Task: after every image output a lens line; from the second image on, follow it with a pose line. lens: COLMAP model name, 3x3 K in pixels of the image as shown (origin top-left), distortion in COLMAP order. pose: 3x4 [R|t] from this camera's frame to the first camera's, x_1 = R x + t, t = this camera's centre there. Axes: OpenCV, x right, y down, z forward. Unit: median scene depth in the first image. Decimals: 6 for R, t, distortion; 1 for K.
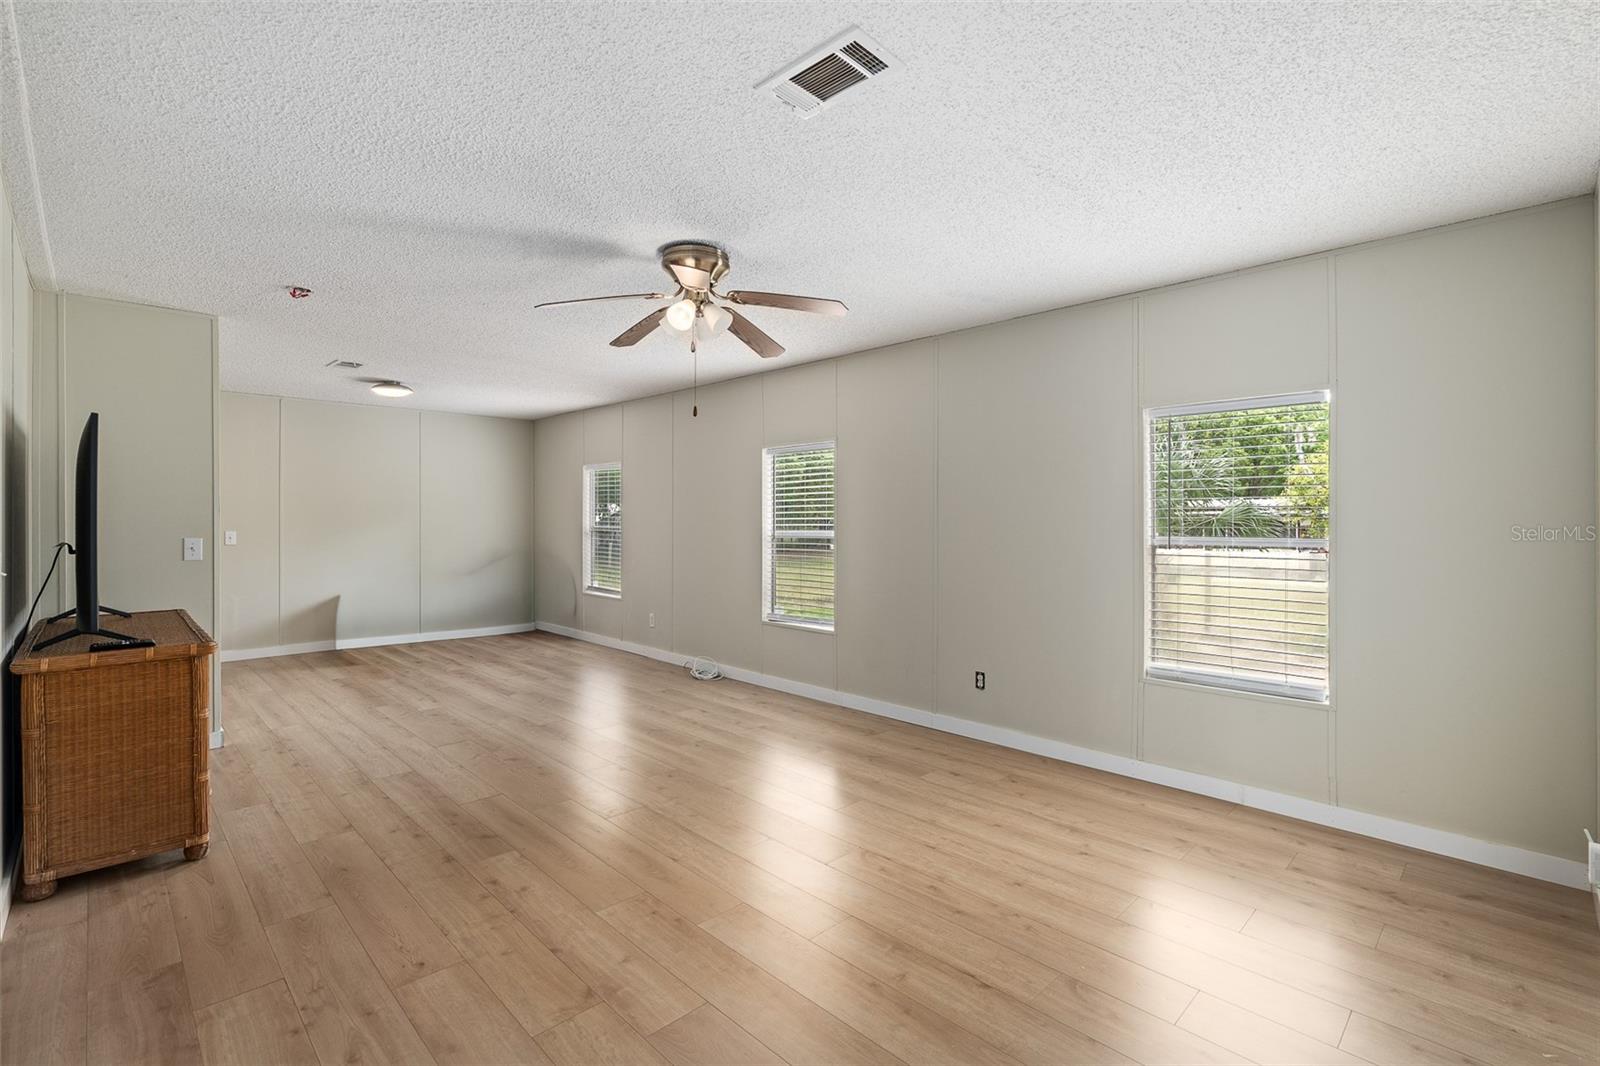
lens RADIAL K [[723.4, 0, 806.8], [0, 723.4, 524.9], [0, 0, 1]] dist [-0.007097, 0.002017]
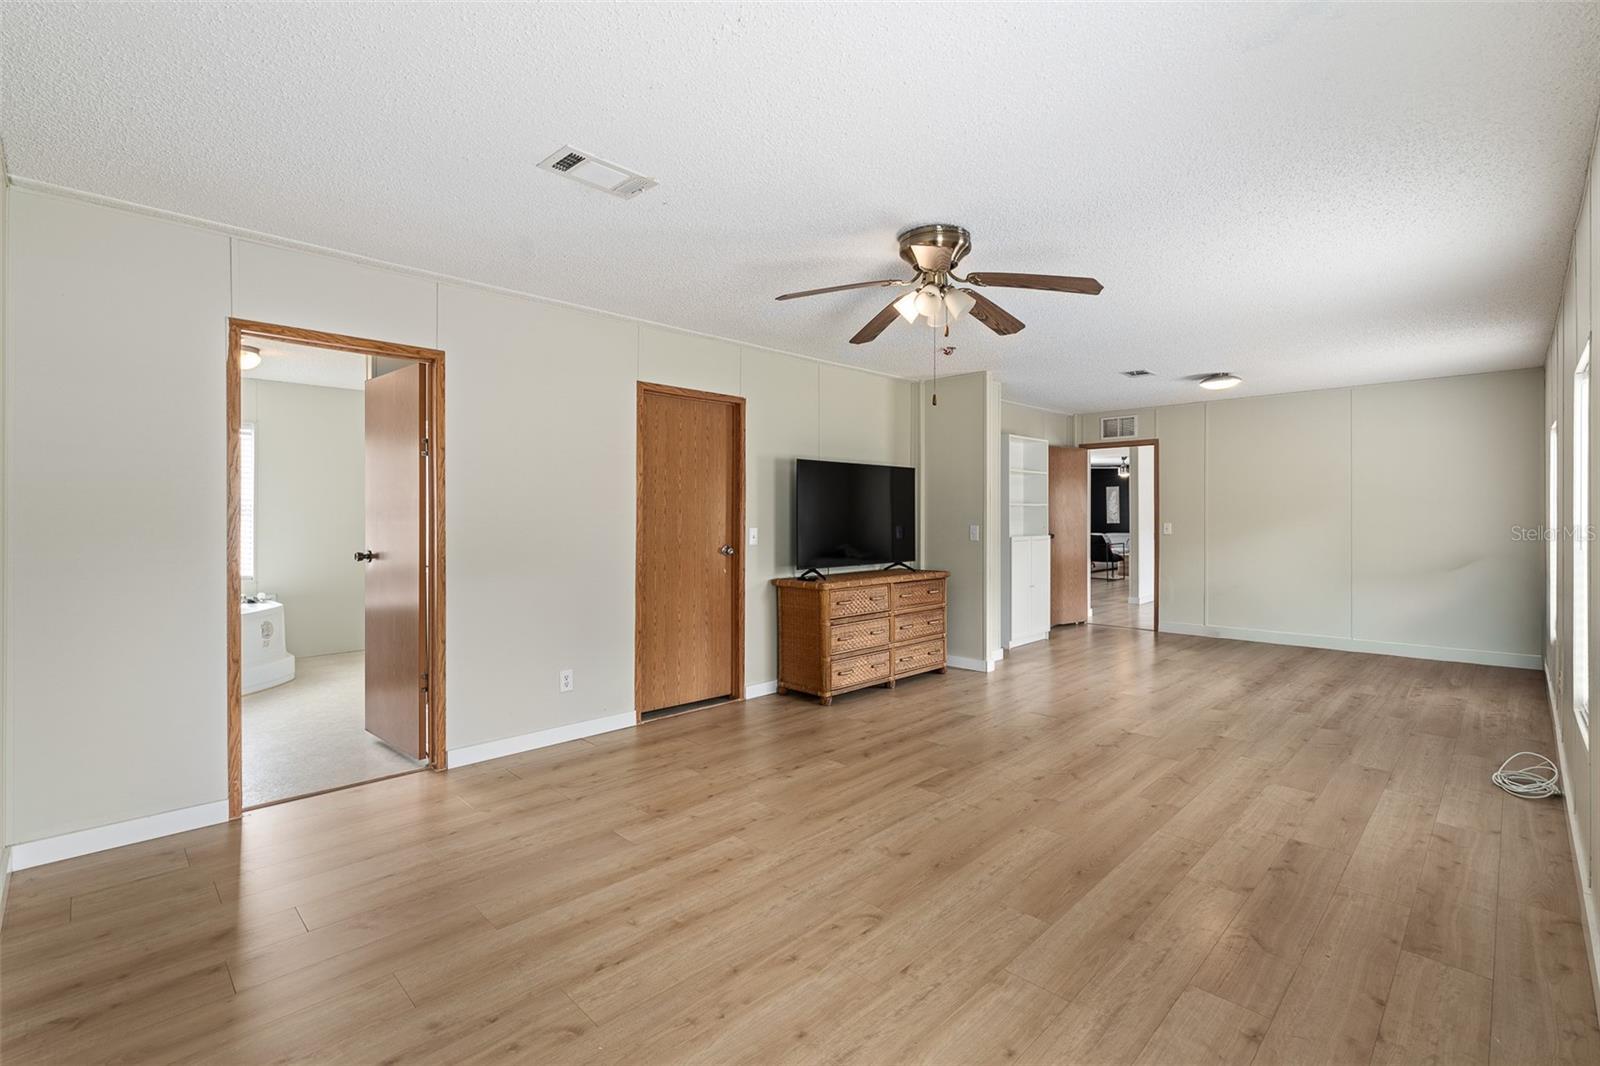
lens RADIAL K [[723.4, 0, 798.6], [0, 723.4, 525.2], [0, 0, 1]] dist [-0.007097, 0.002017]
pose [[-0.001960, 0.013837, -0.999902, 0.920557], [-0.005867, 0.999887, 0.013848, -0.002558], [0.999981, 0.005894, -0.001878, 0.935807]]
